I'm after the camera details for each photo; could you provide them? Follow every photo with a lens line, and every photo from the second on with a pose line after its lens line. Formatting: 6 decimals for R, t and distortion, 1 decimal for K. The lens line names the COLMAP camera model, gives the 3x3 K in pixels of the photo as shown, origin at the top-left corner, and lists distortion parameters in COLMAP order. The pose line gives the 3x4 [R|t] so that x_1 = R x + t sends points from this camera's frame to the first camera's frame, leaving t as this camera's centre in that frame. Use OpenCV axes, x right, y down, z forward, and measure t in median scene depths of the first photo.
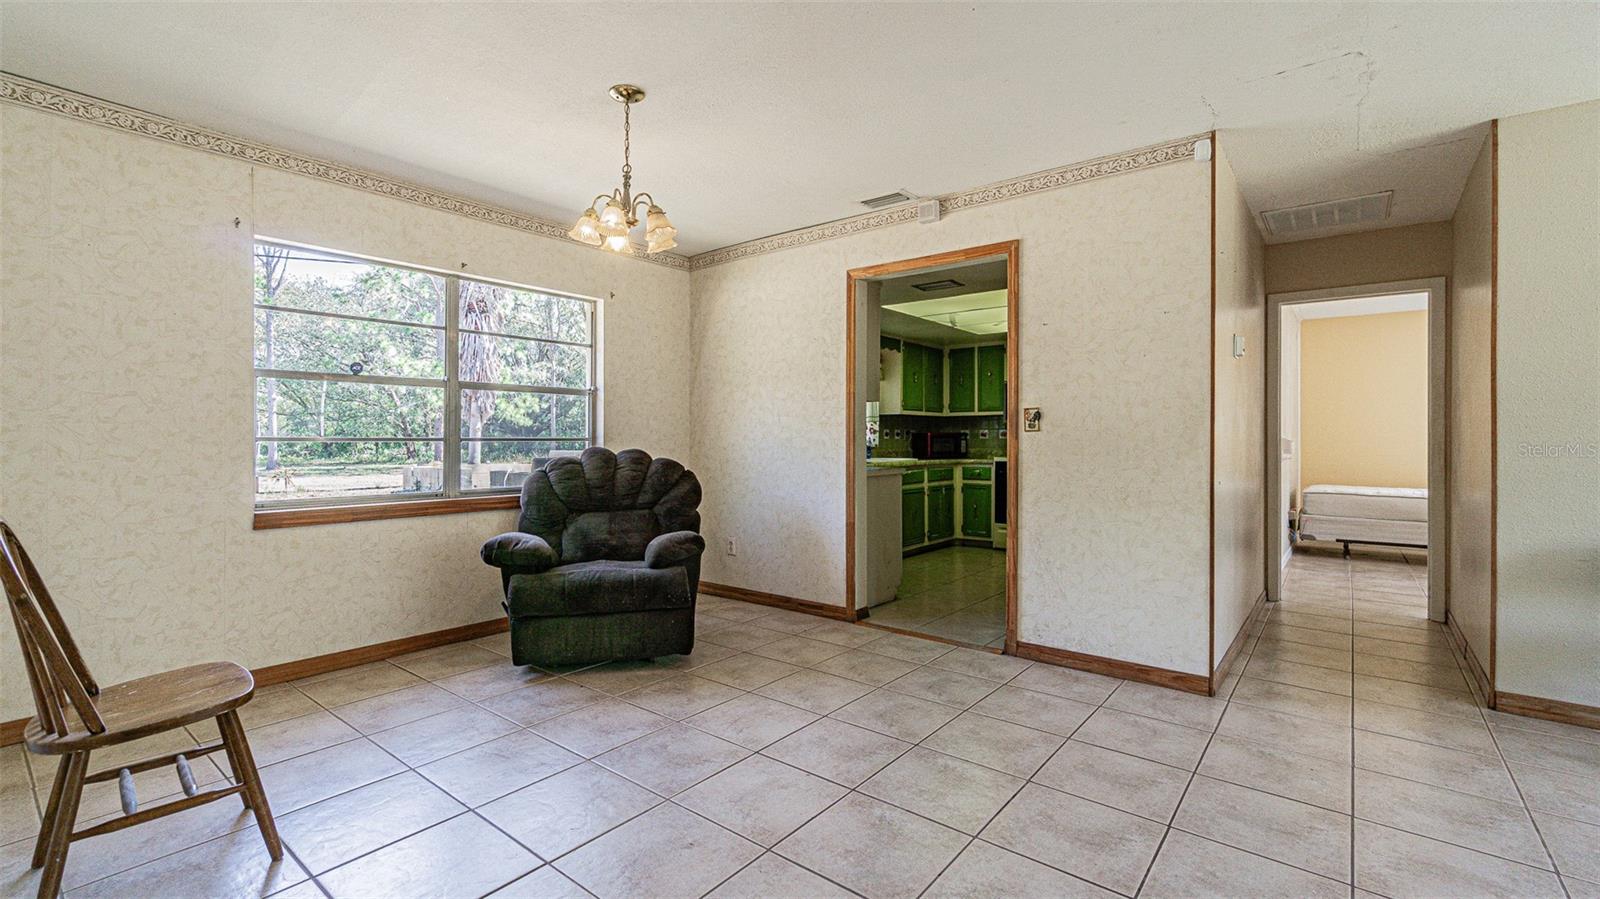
lens RADIAL K [[693.5, 0, 790.1], [0, 693.5, 434.9], [0, 0, 1]] dist [0.000427, 0.000443]
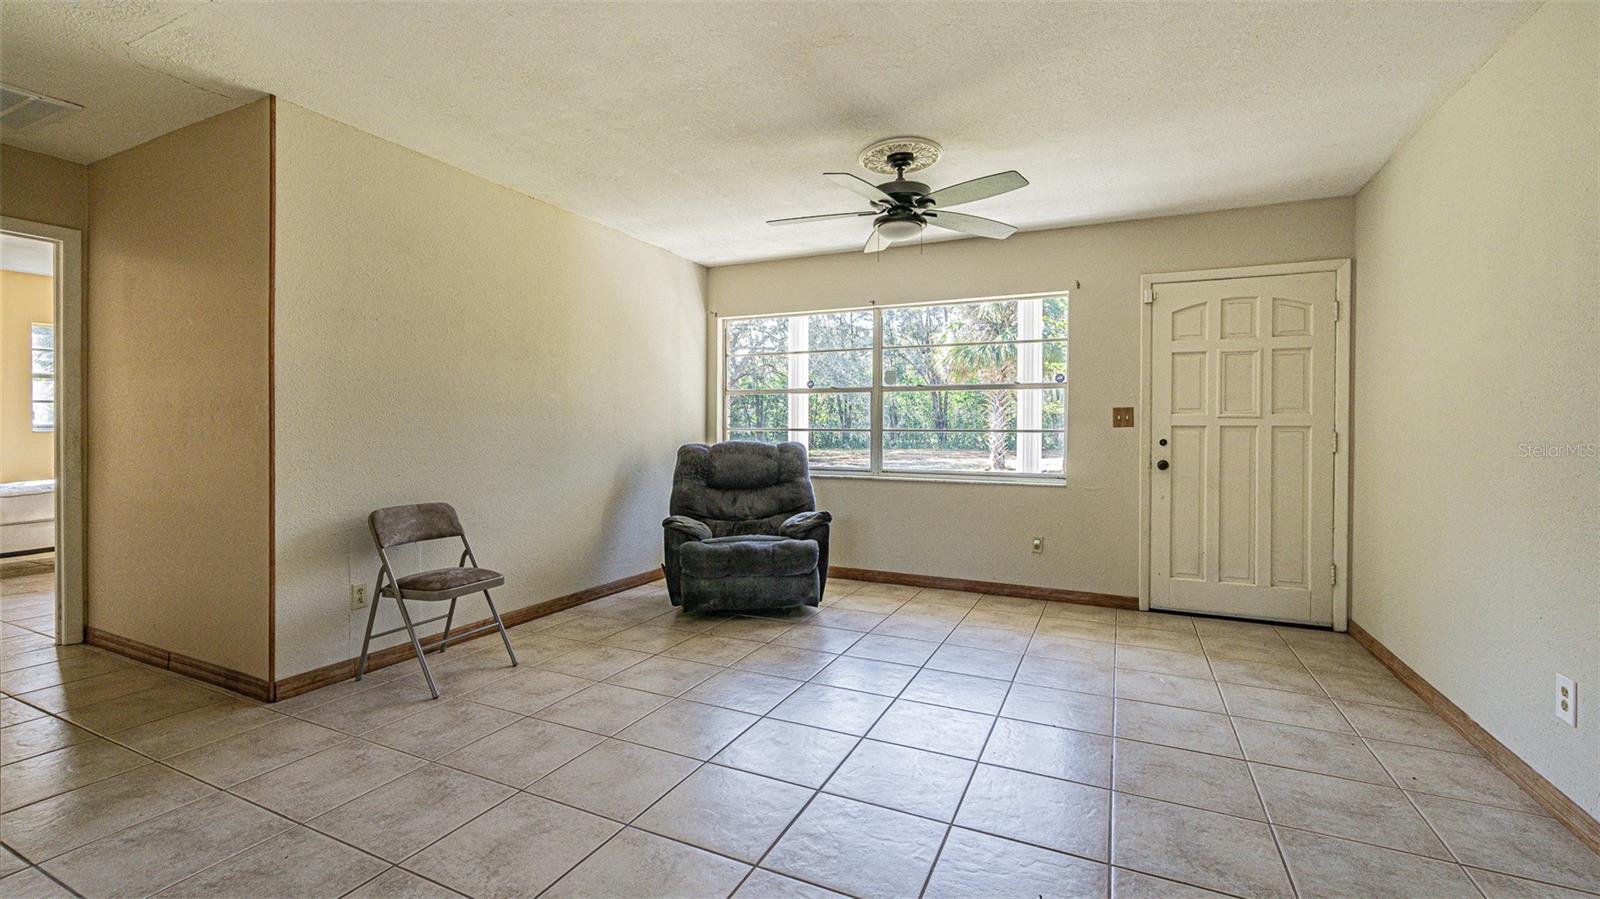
lens RADIAL K [[687.9, 0, 792.3], [0, 687.9, 432.0], [0, 0, 1]] dist [-0.002908, -0.000061]
pose [[-0.225468, -0.012426, 0.974171, -0.066409], [-0.007854, 0.999909, 0.010936, -0.000036], [-0.974219, -0.005185, -0.225545, 0.389762]]
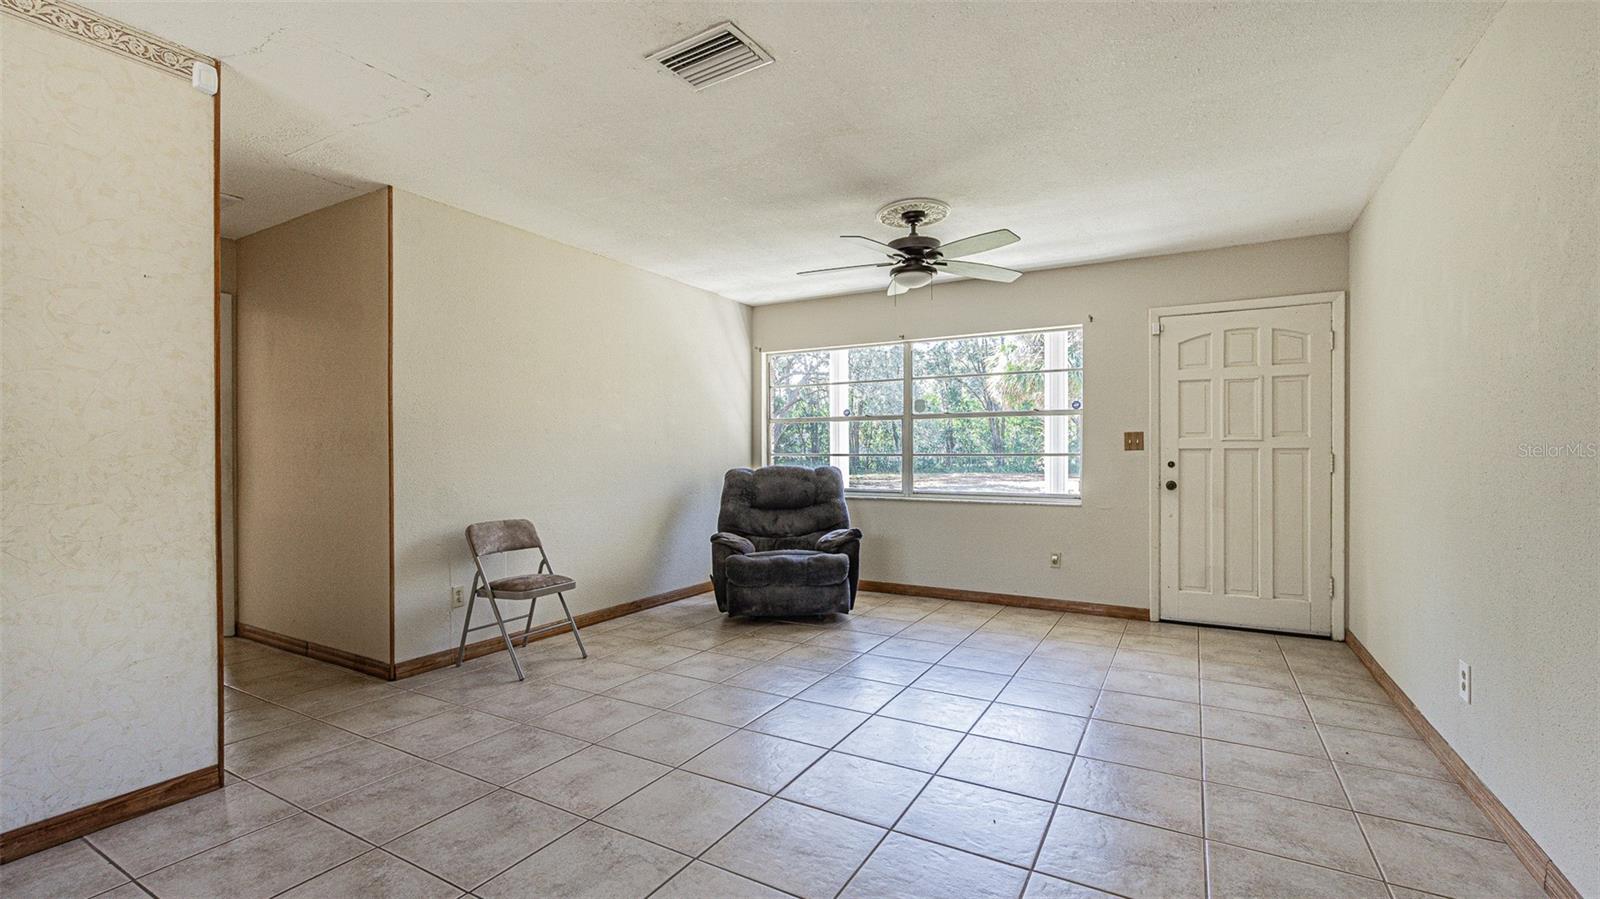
lens RADIAL K [[691.9, 0, 800.2], [0, 691.9, 455.4], [0, 0, 1]] dist [-0.002603, -0.000271]
pose [[-0.156710, -0.009175, 0.987602, -0.205361], [-0.000057, 0.999957, 0.009281, -0.002459], [-0.987645, 0.001398, -0.156704, 0.378518]]
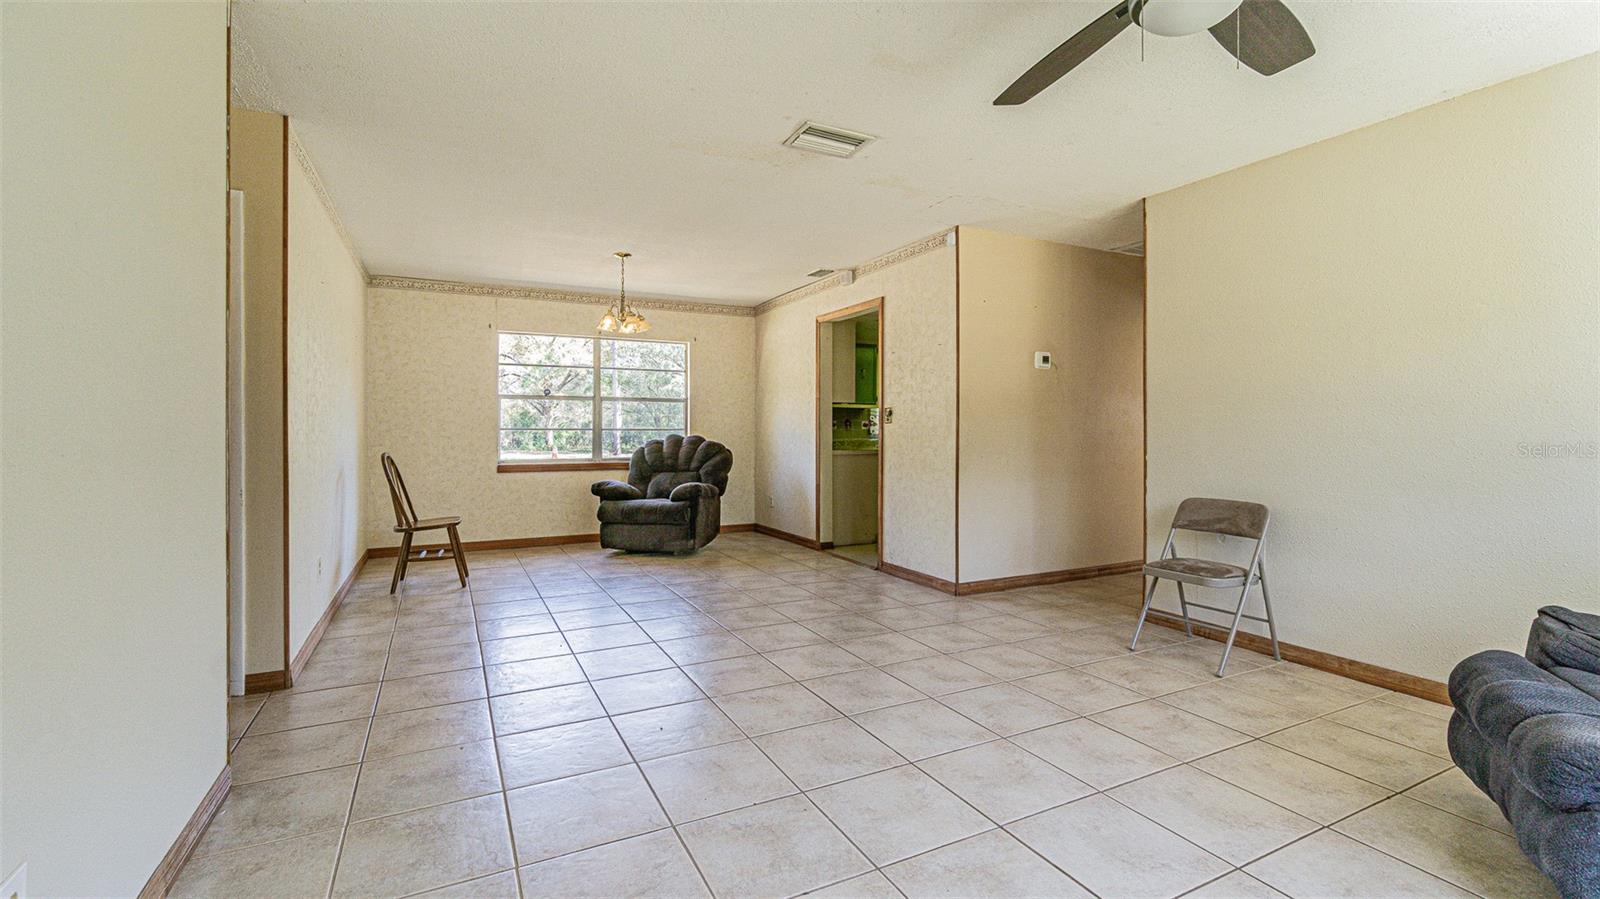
lens RADIAL K [[687.9, 0, 792.3], [0, 687.9, 432.0], [0, 0, 1]] dist [-0.002908, -0.000061]
pose [[0.913129, -0.000321, -0.407671, 0.713300], [0.002944, 0.999979, 0.005808, 0.004336], [0.407661, -0.006504, 0.913110, -0.425272]]
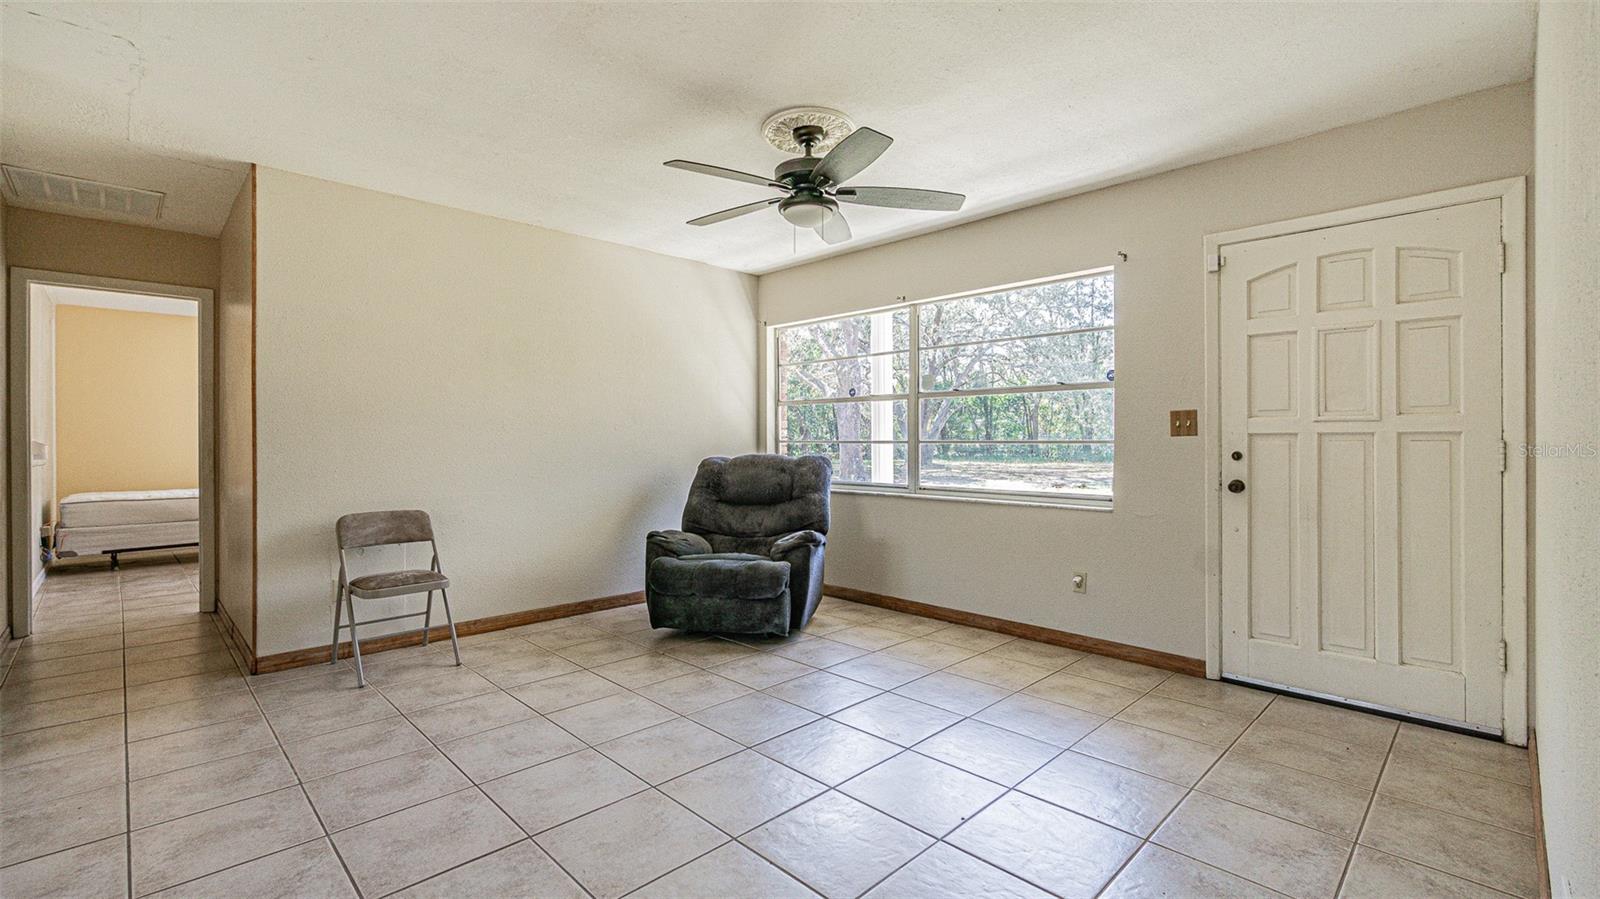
lens RADIAL K [[696.2, 0, 786.9], [0, 696.2, 439.2], [0, 0, 1]] dist [-0.000826, -0.000064]
pose [[0.123977, -0.004545, 0.992275, -0.018529], [0.001088, 0.999990, 0.004445, -0.000459], [-0.992284, 0.000528, 0.123981, -0.016531]]
